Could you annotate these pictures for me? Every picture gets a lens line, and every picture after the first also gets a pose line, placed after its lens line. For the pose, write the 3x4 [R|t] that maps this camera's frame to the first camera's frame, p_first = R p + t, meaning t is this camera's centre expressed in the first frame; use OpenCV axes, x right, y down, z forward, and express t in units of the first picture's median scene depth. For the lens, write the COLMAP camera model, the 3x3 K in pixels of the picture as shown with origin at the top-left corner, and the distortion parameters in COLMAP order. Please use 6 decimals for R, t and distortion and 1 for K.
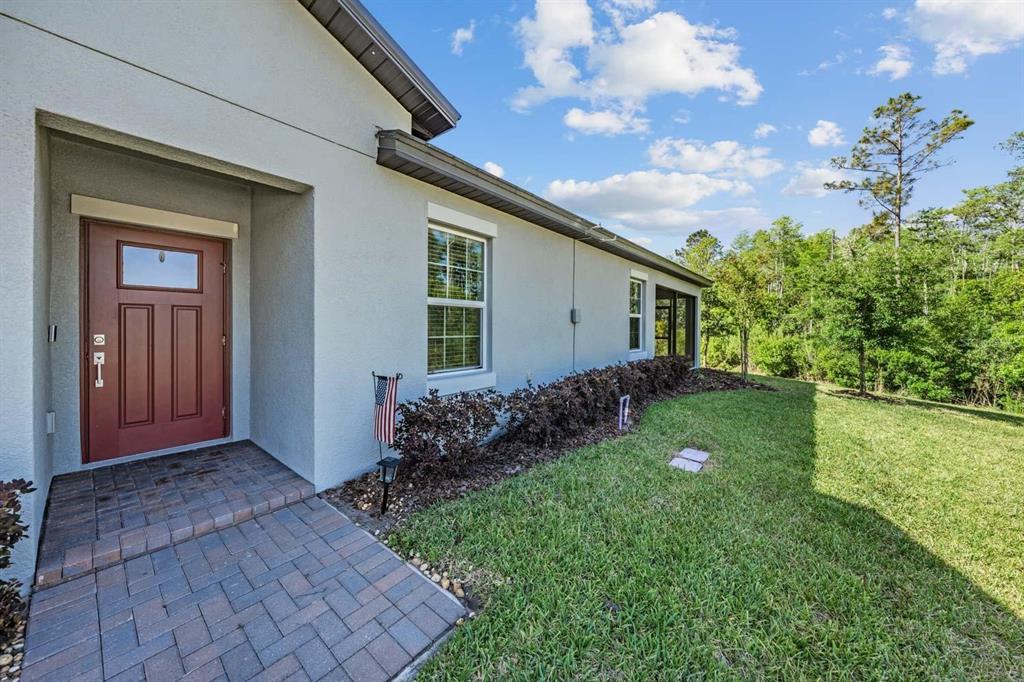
lens RADIAL K [[358.3, 0, 511.6], [0, 358.3, 328.5], [0, 0, 1]] dist [-0.000014, 0.000082]
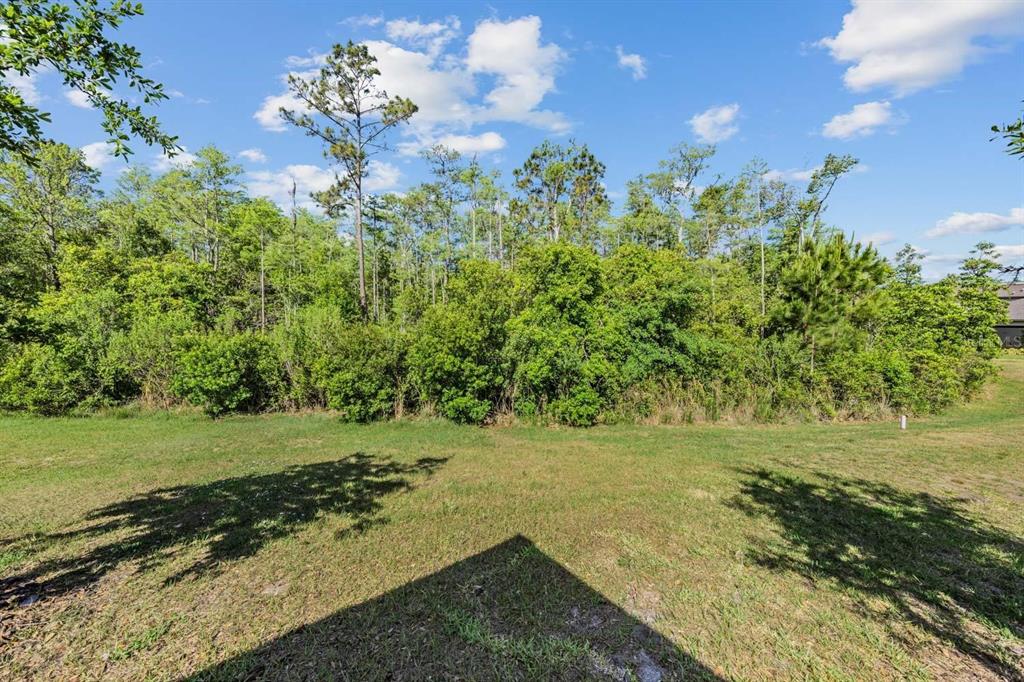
lens RADIAL K [[351.3, 0, 512.6], [0, 351.3, 336.6], [0, 0, 1]] dist [0.000703, -0.000033]
pose [[0.201541, -0.044663, 0.978461, 0.429121], [-0.005613, 0.998891, 0.046752, 0.002539], [-0.979464, -0.014914, 0.201067, 0.641421]]
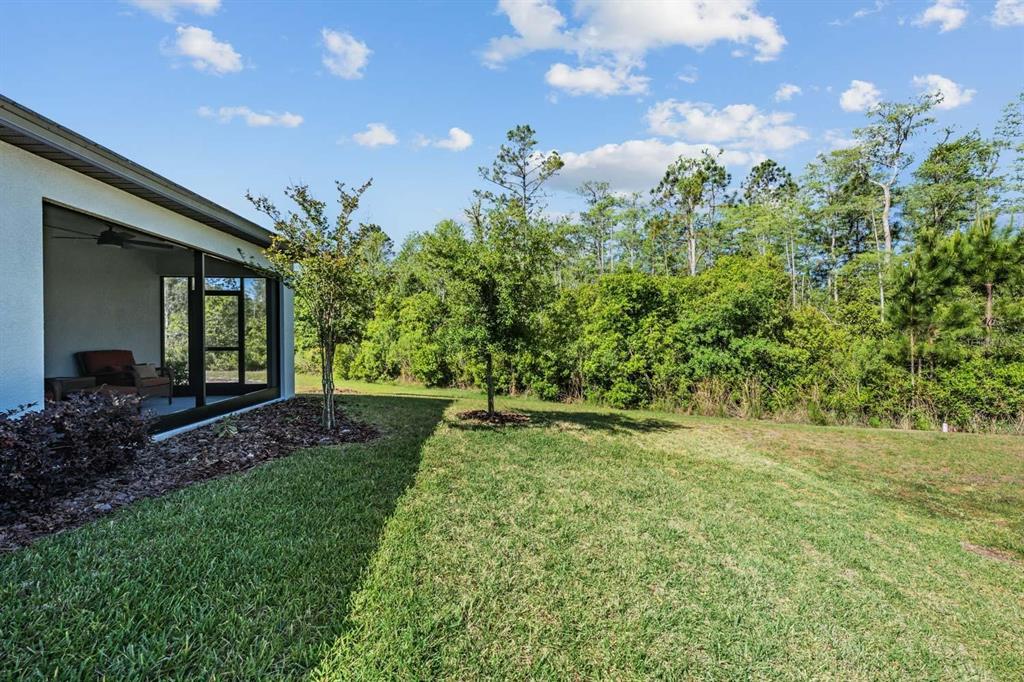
lens RADIAL K [[397.3, 0, 512.0], [0, 397.3, 341.0], [0, 0, 1]] dist [0.000147, 0.000014]
pose [[0.704740, -0.021902, 0.709128, 0.217263], [0.012999, 0.999754, 0.017960, 0.006937], [-0.709347, -0.003439, 0.704851, 0.196185]]
